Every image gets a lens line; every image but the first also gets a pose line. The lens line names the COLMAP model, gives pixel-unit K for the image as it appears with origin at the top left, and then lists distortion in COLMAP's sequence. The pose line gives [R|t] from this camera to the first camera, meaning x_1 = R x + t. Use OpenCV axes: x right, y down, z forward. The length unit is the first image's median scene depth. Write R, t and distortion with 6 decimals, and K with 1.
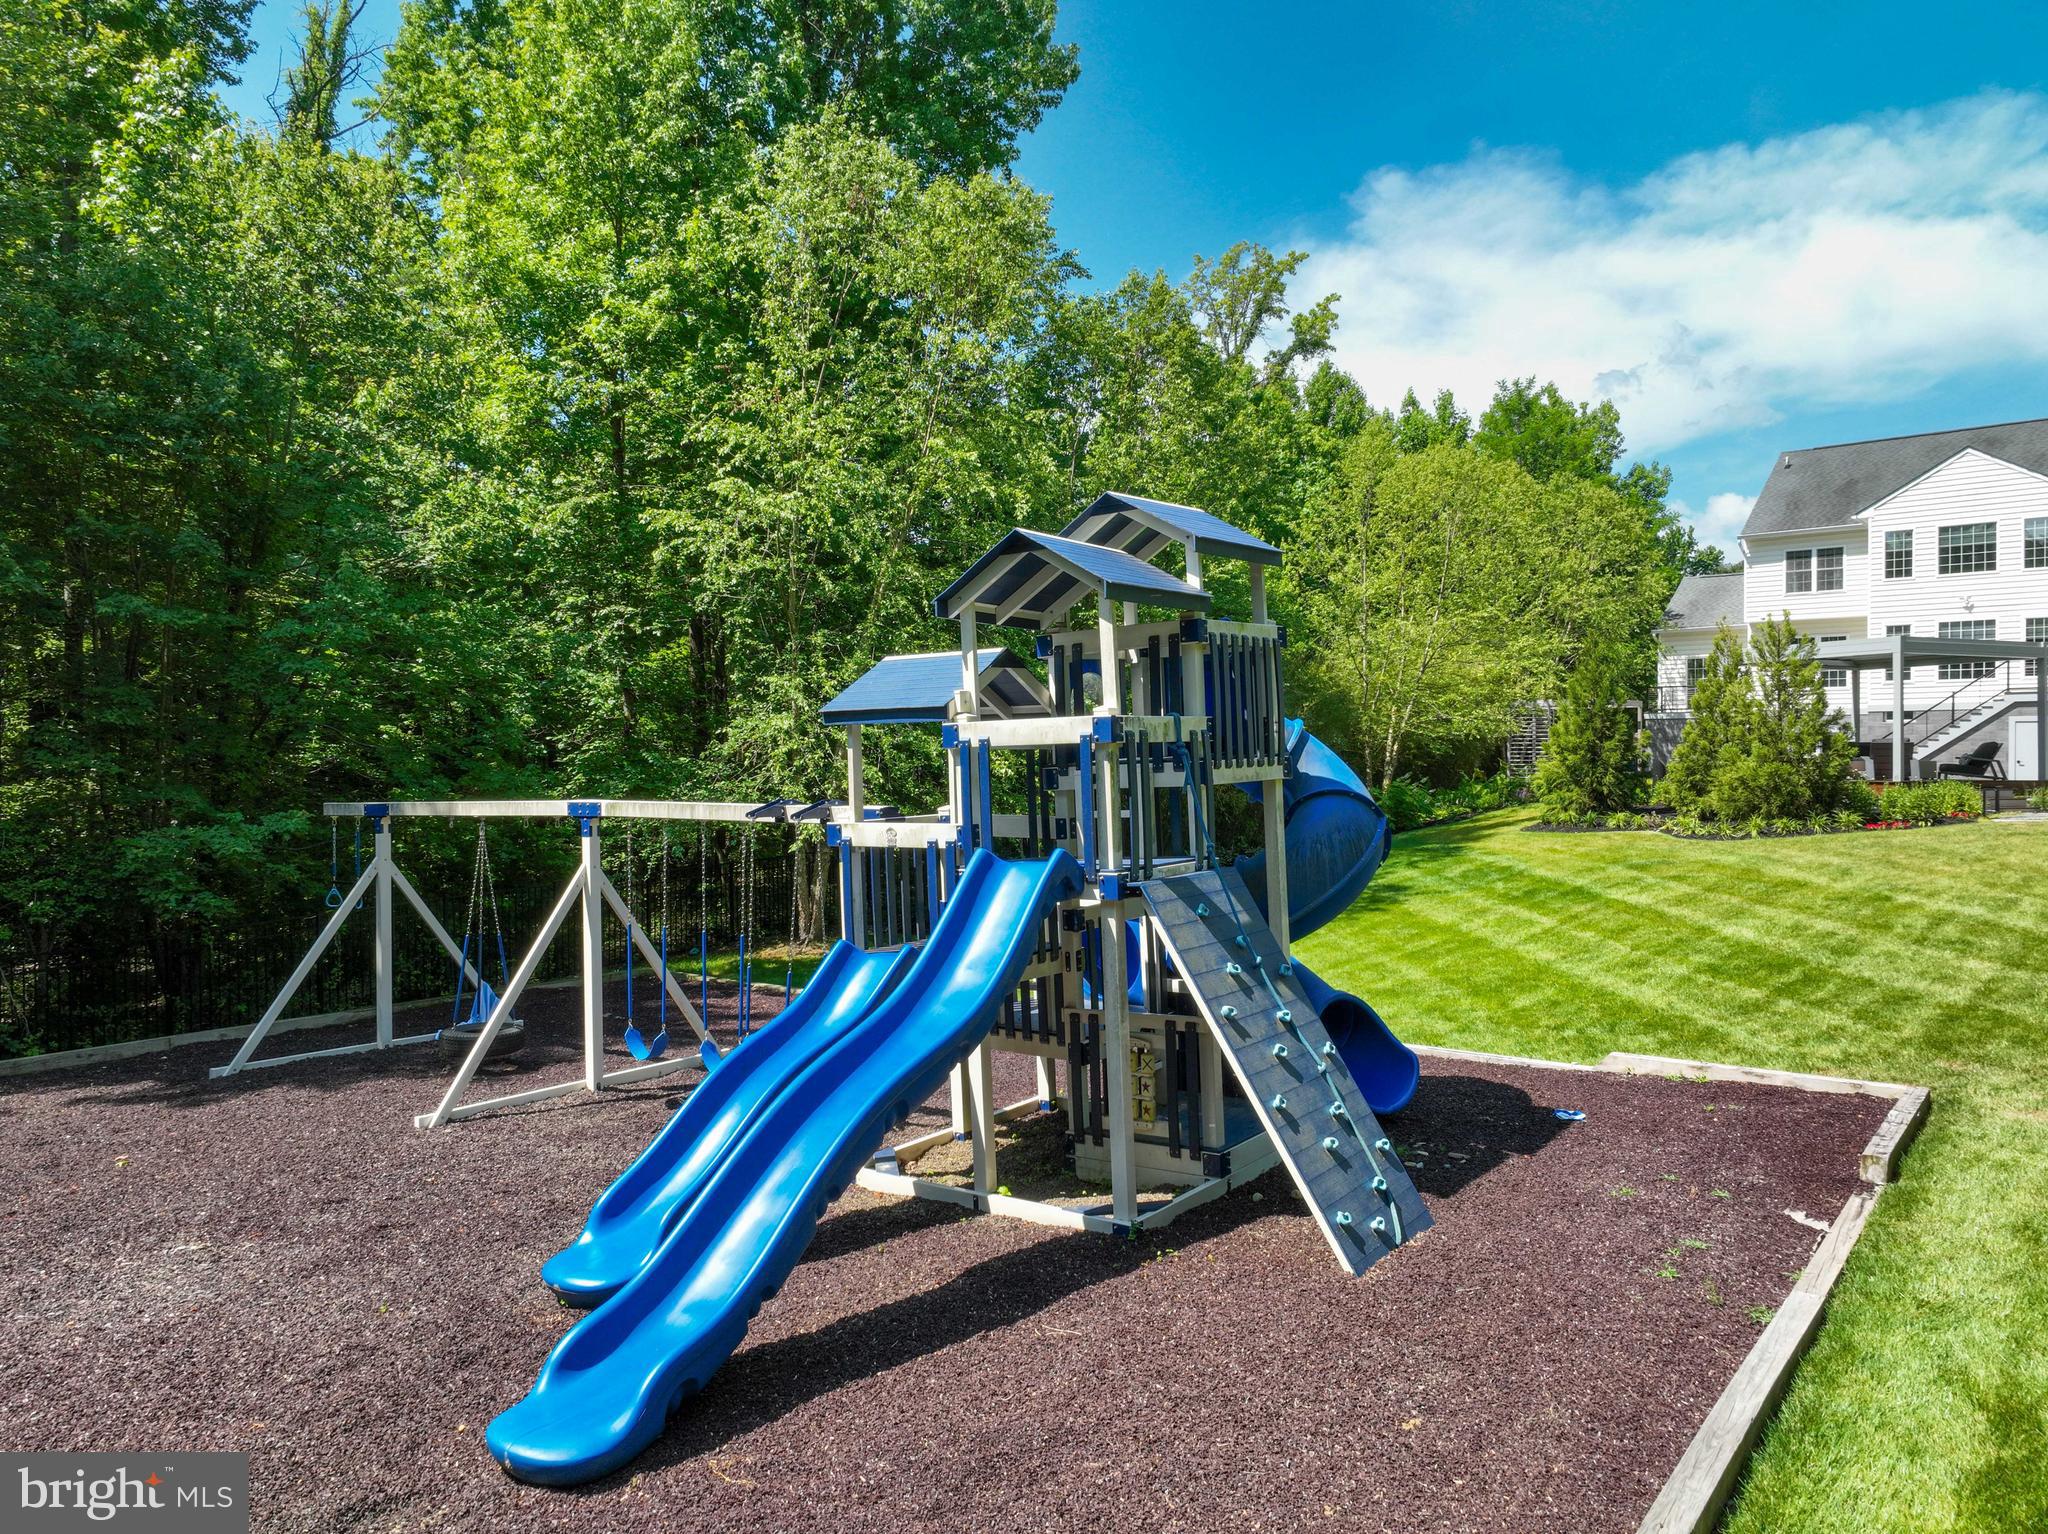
lens RADIAL K [[1436.5, 0, 1025.3], [0, 1436.5, 763.1], [0, 0, 1]] dist [-0.001804, 0.017377]
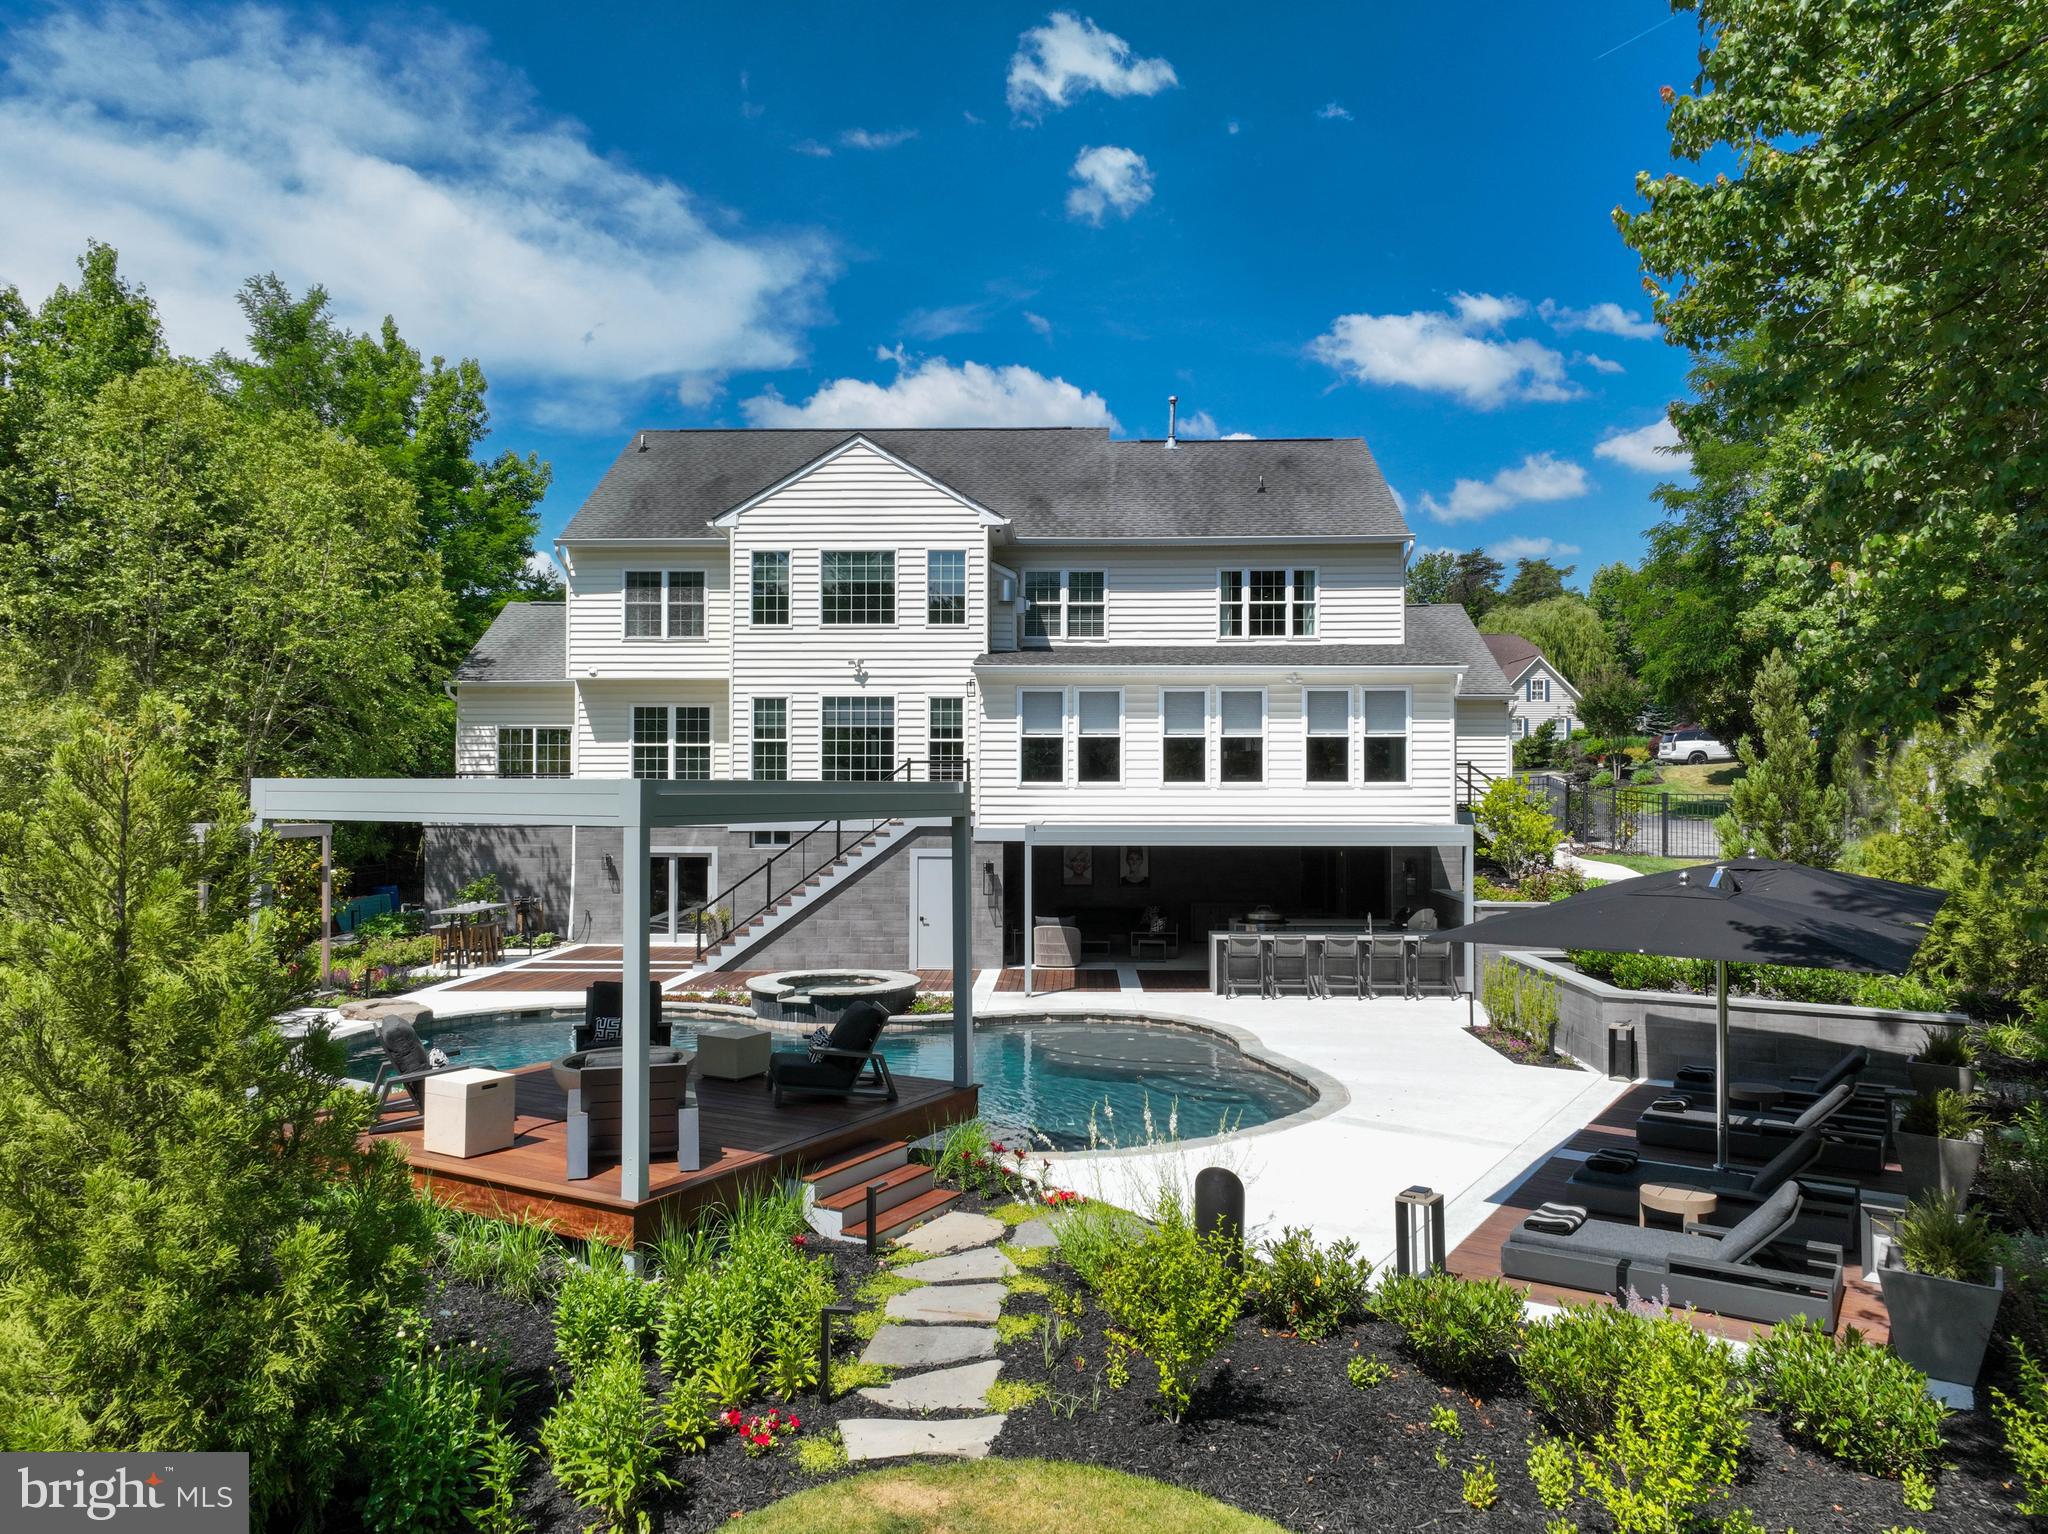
lens RADIAL K [[1436.5, 0, 1029.6], [0, 1436.5, 764.8], [0, 0, 1]] dist [-0.001804, 0.017377]
pose [[0.779768, 0.009188, 0.626002, 0.293952], [0.001484, 0.999862, -0.016523, -0.054818], [-0.626067, 0.013813, 0.779647, 0.424579]]
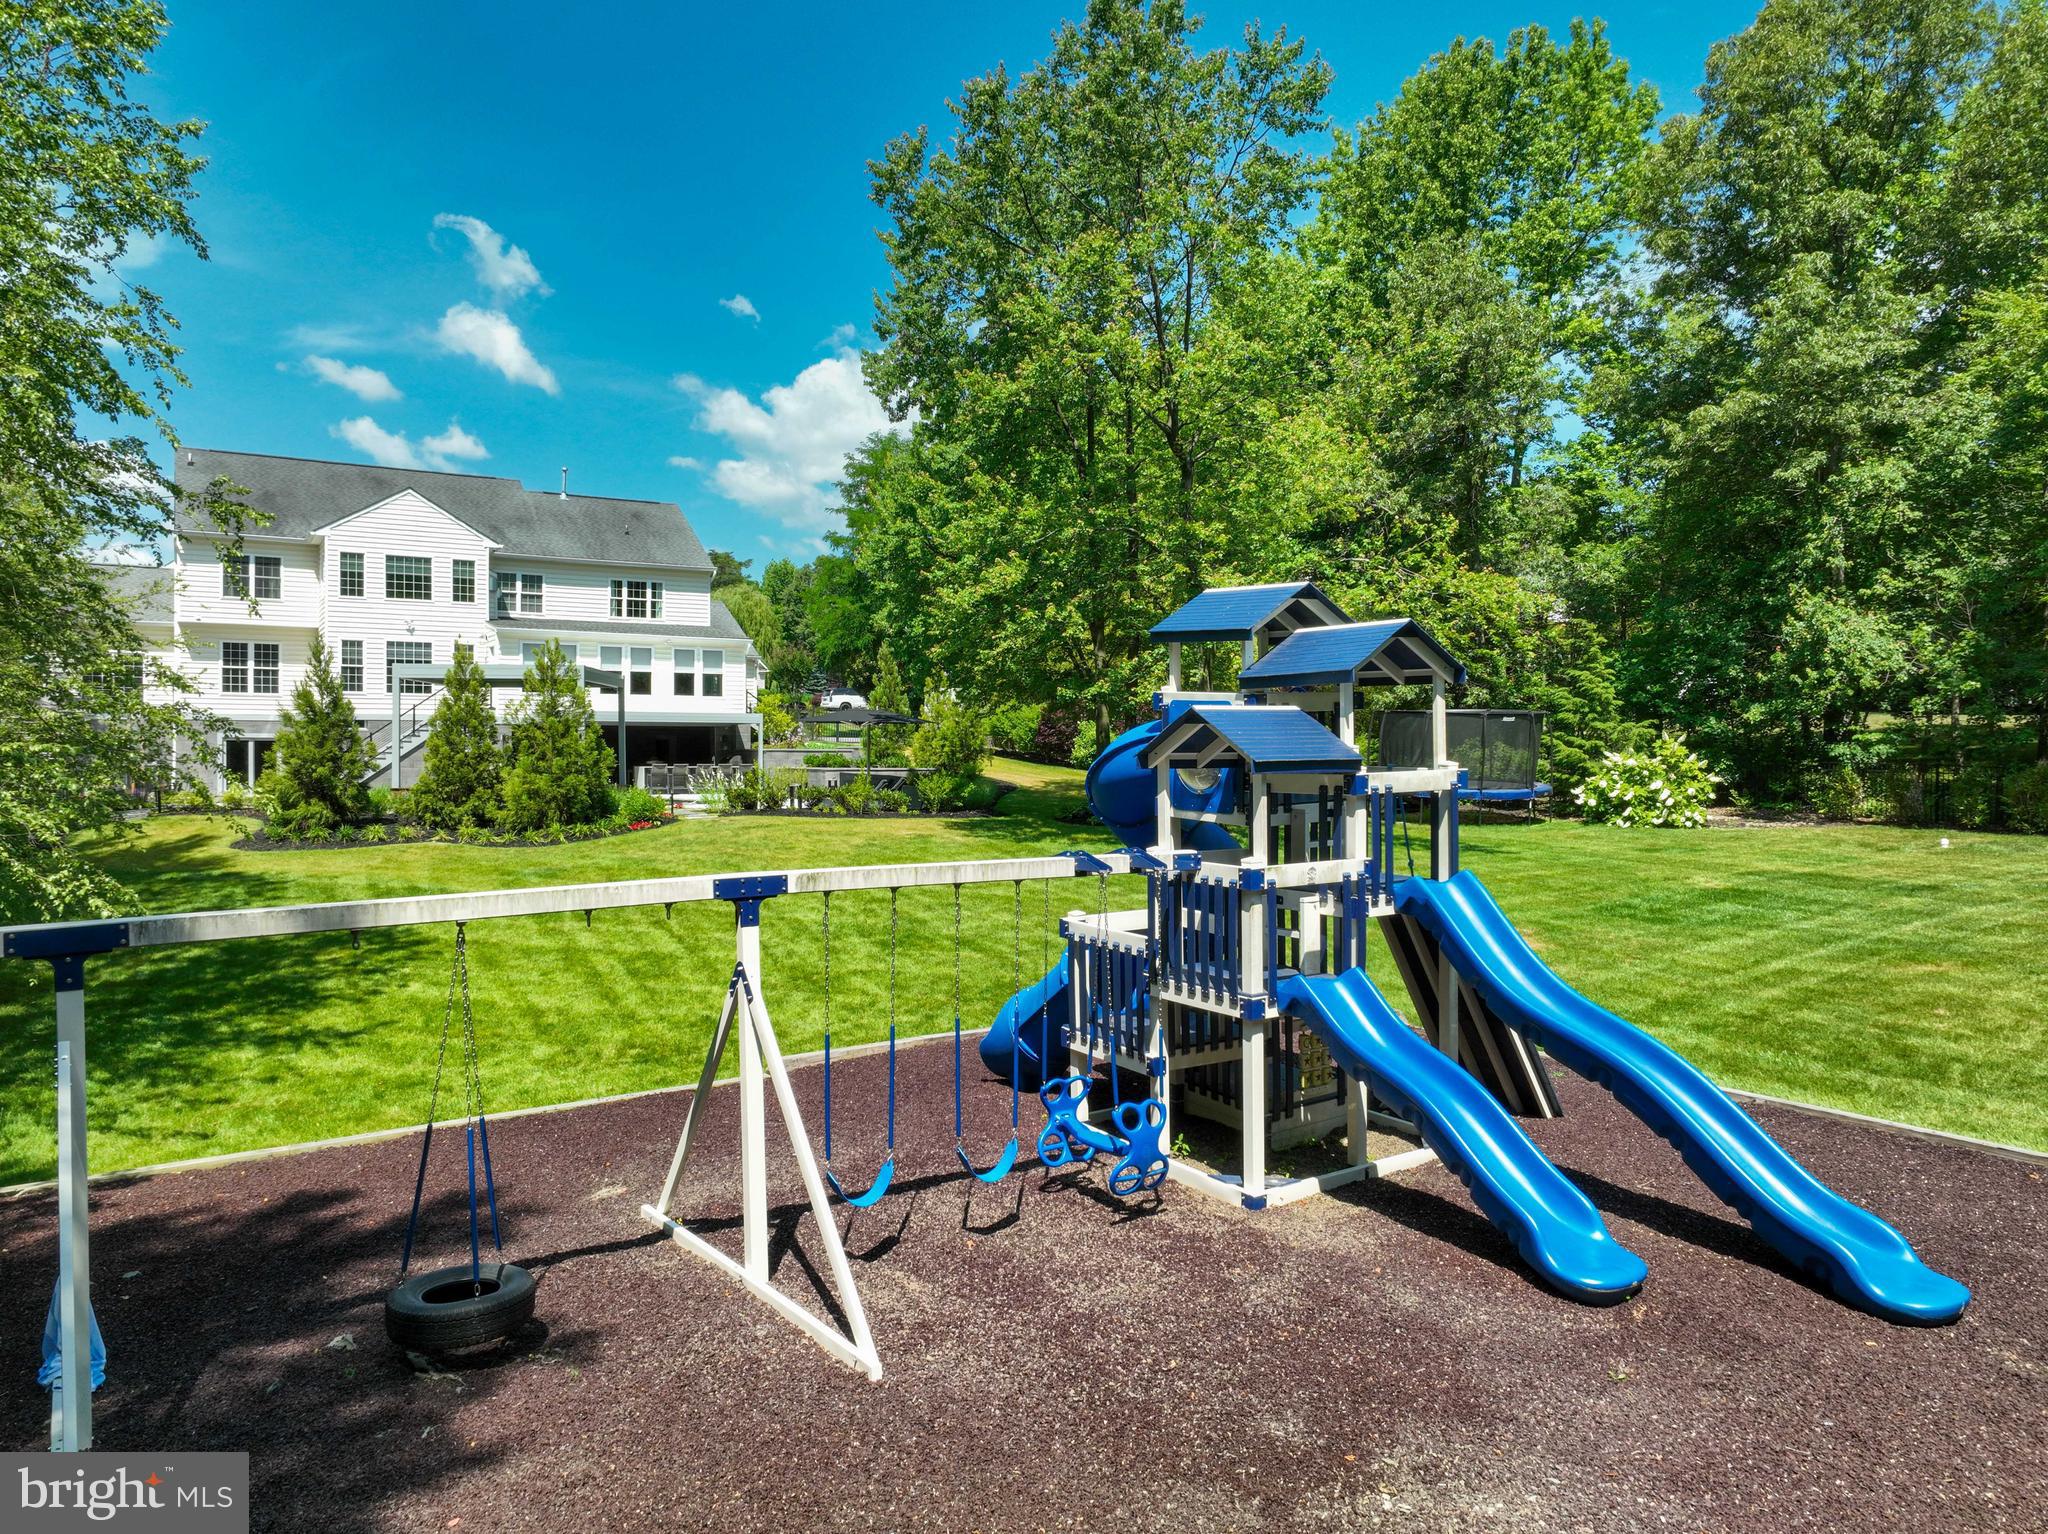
lens RADIAL K [[1436.5, 0, 1019.7], [0, 1436.5, 764.2], [0, 0, 1]] dist [-0.001804, 0.017377]
pose [[0.325137, -0.005972, 0.945648, -0.249071], [0.001432, 0.999982, 0.005823, -0.008328], [-0.945666, -0.000539, 0.325139, 0.175624]]
